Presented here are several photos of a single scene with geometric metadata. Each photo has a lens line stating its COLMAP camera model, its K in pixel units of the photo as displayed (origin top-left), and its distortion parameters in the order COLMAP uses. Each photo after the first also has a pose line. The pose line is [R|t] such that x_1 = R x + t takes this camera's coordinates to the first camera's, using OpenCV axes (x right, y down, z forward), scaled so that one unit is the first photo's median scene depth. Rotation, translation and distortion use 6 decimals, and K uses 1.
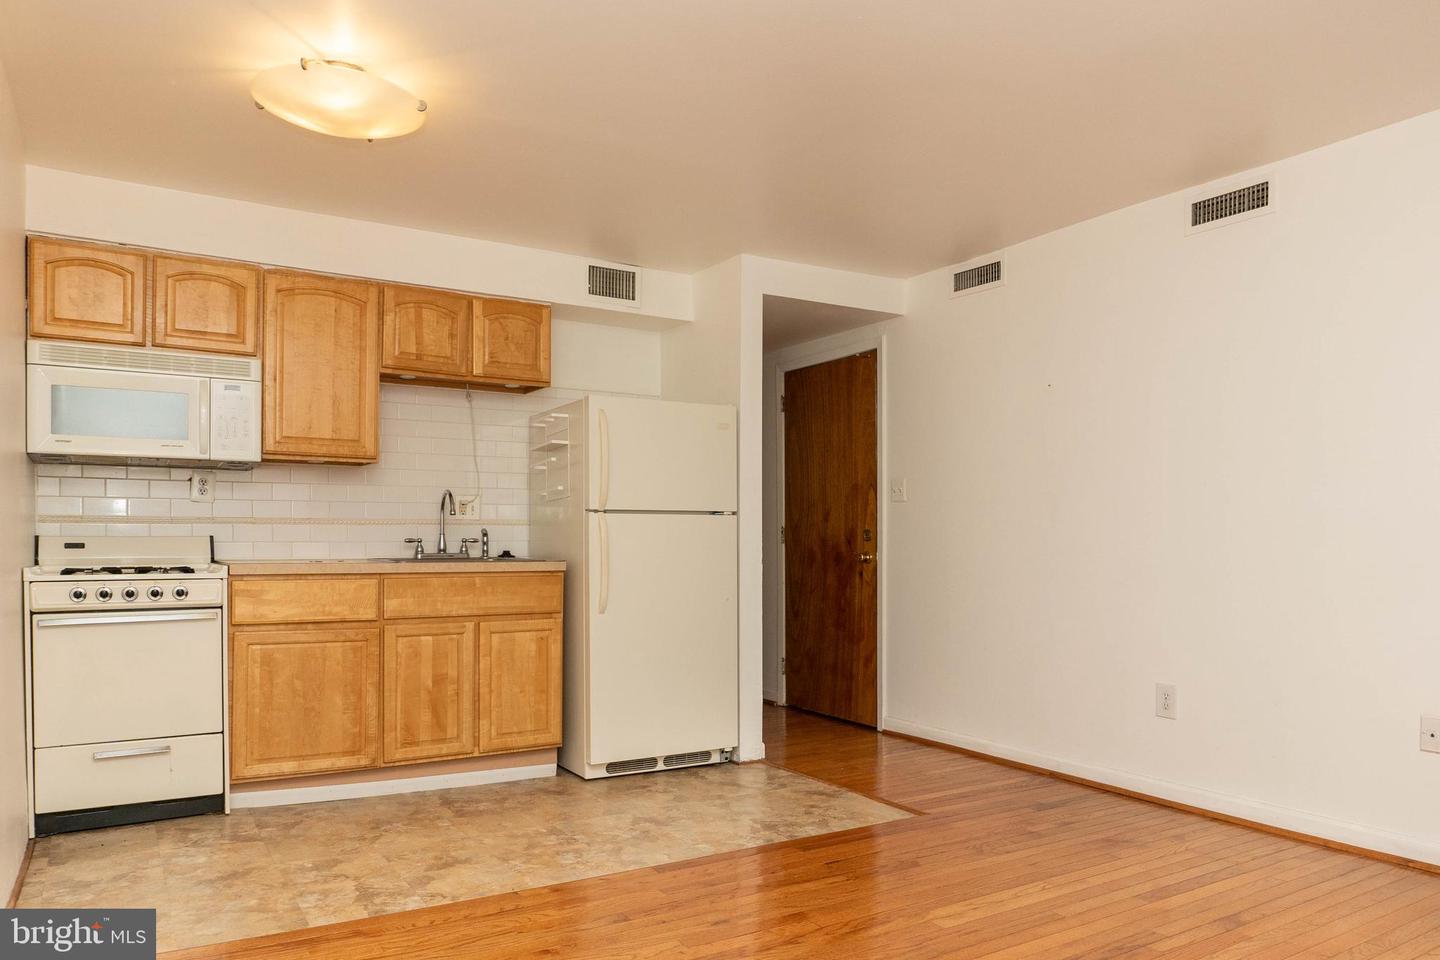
lens RADIAL K [[1009.3, 0, 710.9], [0, 1009.3, 513.6], [0, 0, 1]] dist [-0.022233, -0.003558]
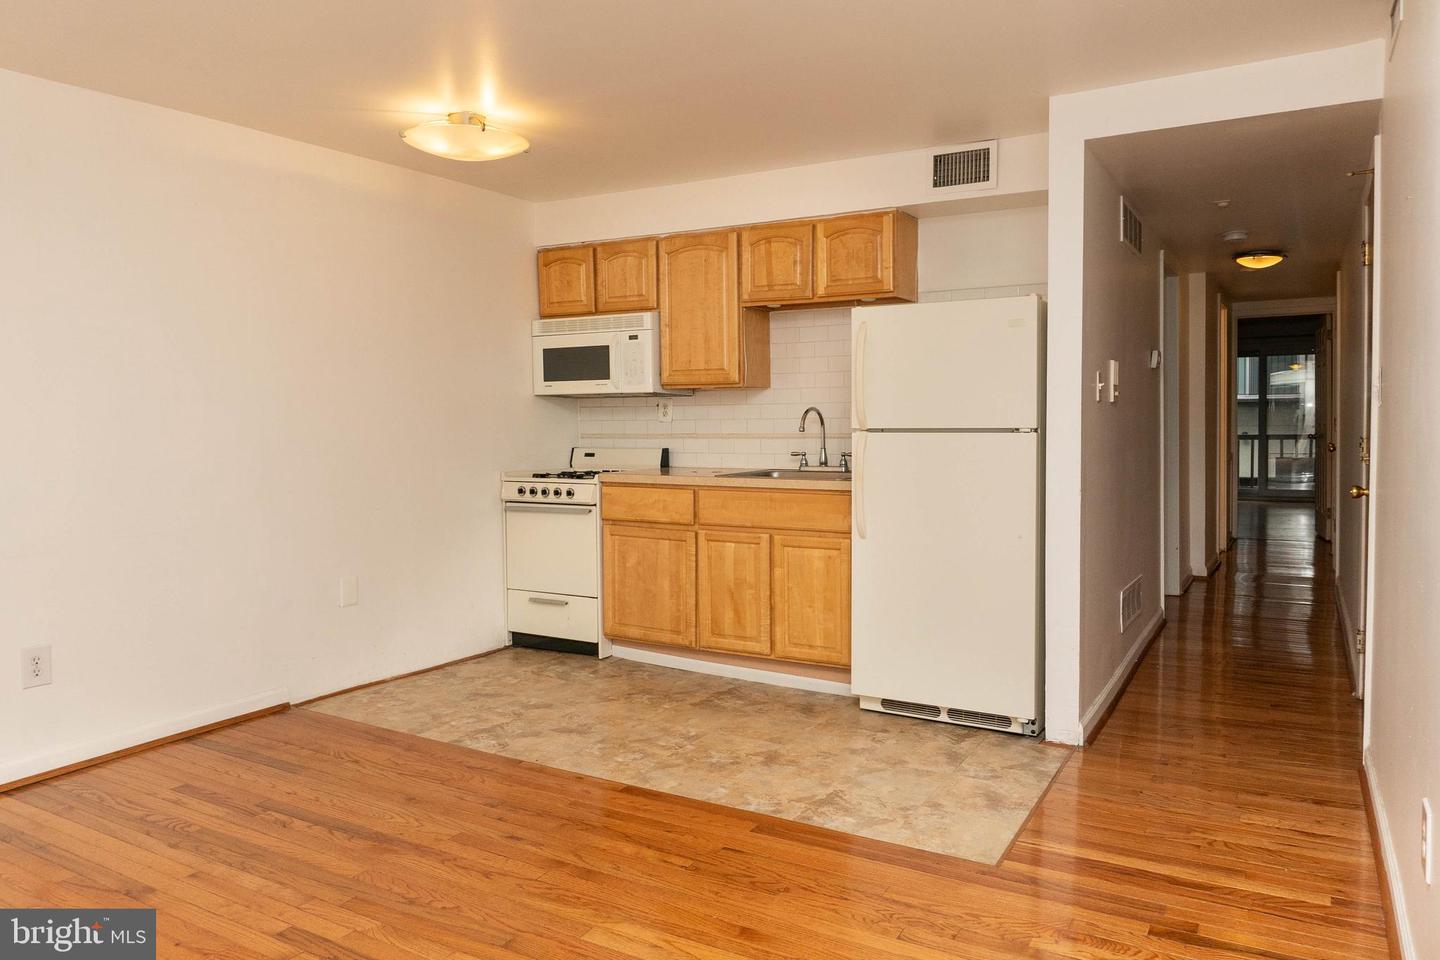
lens RADIAL K [[989.0, 0, 715.1], [0, 989.0, 430.1], [0, 0, 1]] dist [-0.014026, -0.002522]
pose [[0.470723, 0.006102, -0.882260, 0.708318], [0.029752, 0.999298, 0.022786, -0.030529], [0.881779, -0.036975, 0.470211, 0.488705]]
